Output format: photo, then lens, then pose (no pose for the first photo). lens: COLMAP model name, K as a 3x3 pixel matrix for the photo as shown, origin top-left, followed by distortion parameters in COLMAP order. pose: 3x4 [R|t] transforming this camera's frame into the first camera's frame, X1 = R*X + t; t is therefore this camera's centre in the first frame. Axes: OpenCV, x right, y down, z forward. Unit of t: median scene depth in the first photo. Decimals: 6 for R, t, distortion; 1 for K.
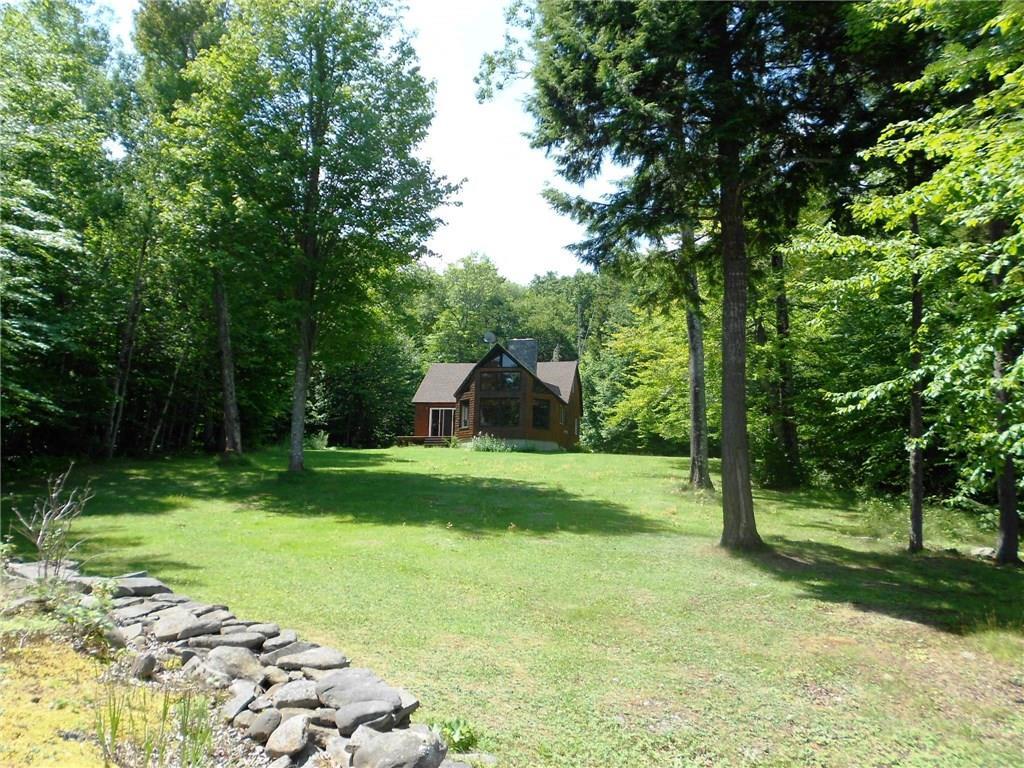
lens RADIAL K [[789.8, 0, 512.0], [0, 789.8, 384.0], [0, 0, 1]] dist [-0.000793, 0.001377]
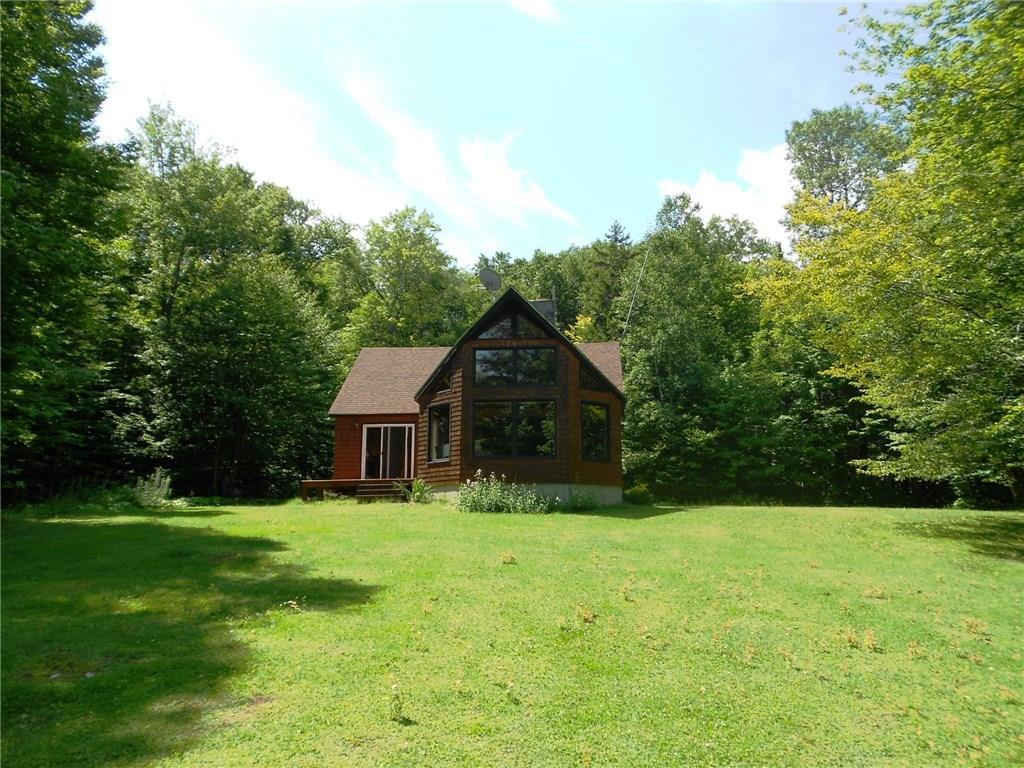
lens RADIAL K [[789.8, 0, 512.0], [0, 789.8, 384.0], [0, 0, 1]] dist [-0.000793, 0.001377]
pose [[0.992794, -0.004756, 0.119738, -0.069000], [0.008616, 0.999459, -0.031746, 0.021112], [-0.119523, 0.032549, 0.992298, 0.463434]]
